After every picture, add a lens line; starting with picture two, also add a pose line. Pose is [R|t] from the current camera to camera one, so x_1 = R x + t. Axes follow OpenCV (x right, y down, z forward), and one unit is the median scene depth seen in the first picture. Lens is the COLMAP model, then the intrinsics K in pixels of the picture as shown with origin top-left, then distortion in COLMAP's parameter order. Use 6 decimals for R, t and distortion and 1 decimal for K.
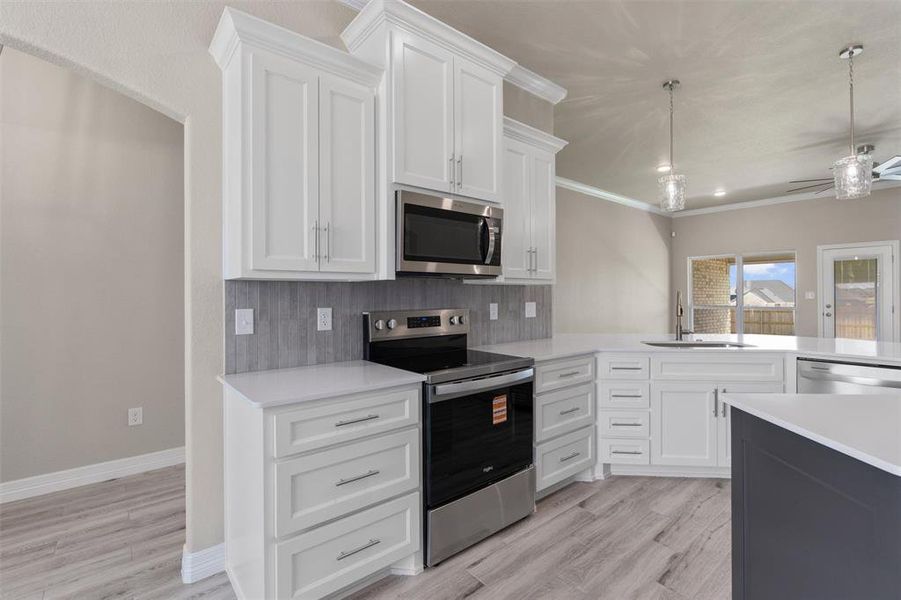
lens RADIAL K [[410.8, 0, 444.2], [0, 410.8, 293.4], [0, 0, 1]] dist [-0.006716, 0.003595]
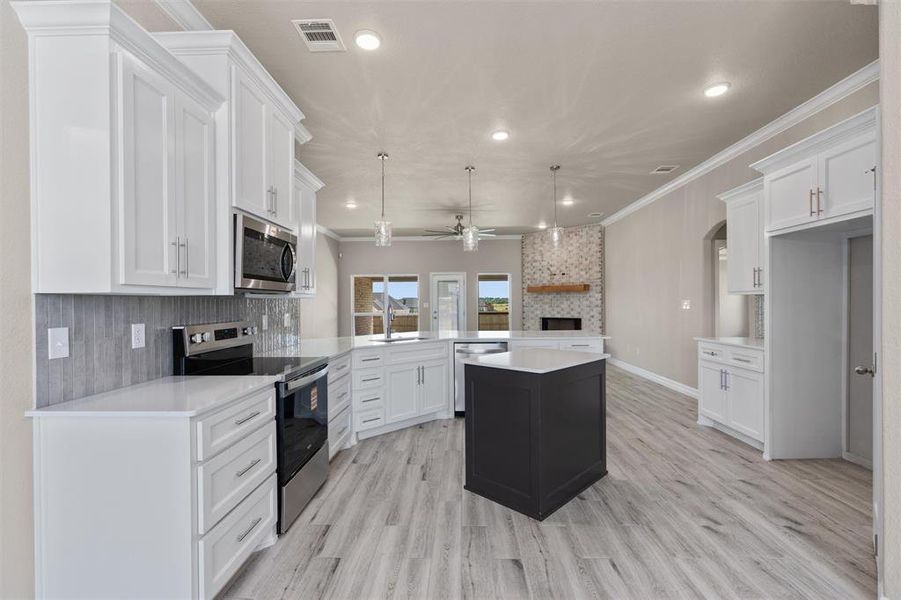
lens RADIAL K [[410.8, 0, 449.3], [0, 410.8, 301.1], [0, 0, 1]] dist [-0.006716, 0.003595]
pose [[0.658044, 0.001954, 0.752977, -0.435750], [0.000828, 0.999994, -0.003319, -0.009955], [-0.752979, 0.002807, 0.658038, -0.117339]]
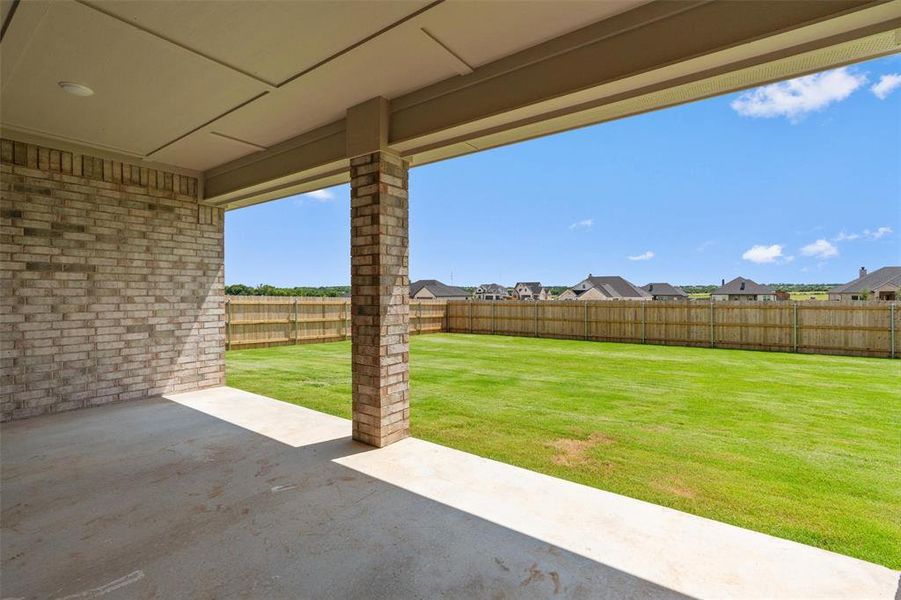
lens RADIAL K [[410.8, 0, 446.1], [0, 410.8, 291.8], [0, 0, 1]] dist [-0.006716, 0.003595]
pose [[0.966622, 0.001975, 0.256198, 3.450536], [-0.003541, 0.999978, 0.005653, 0.107523], [-0.256181, -0.006371, 0.966608, 2.171204]]
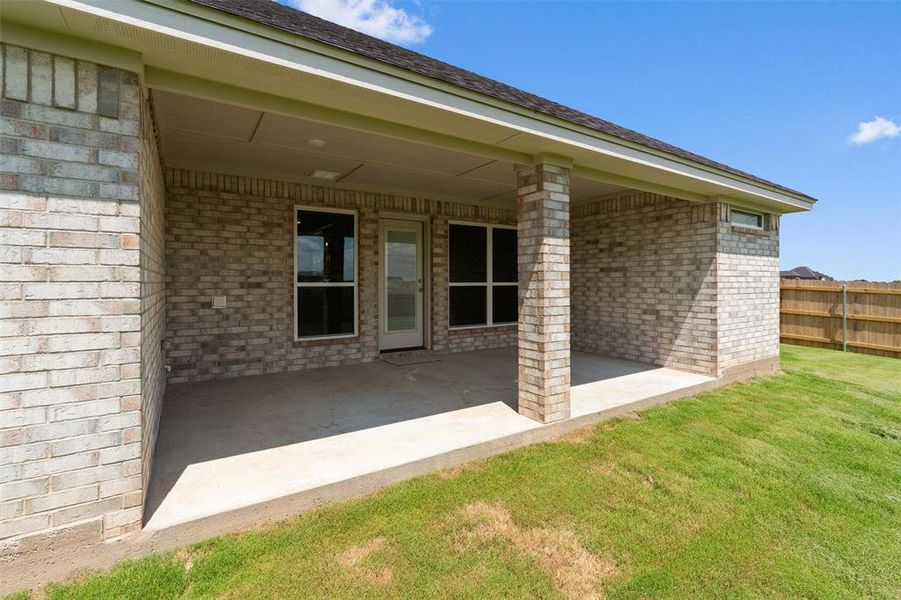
lens RADIAL K [[410.8, 0, 454.9], [0, 410.8, 282.8], [0, 0, 1]] dist [-0.006716, 0.003595]
pose [[-0.094477, 0.002825, -0.995523, 5.158015], [0.008517, 0.999962, 0.002029, 0.097769], [0.995491, -0.008287, -0.094498, 3.361442]]
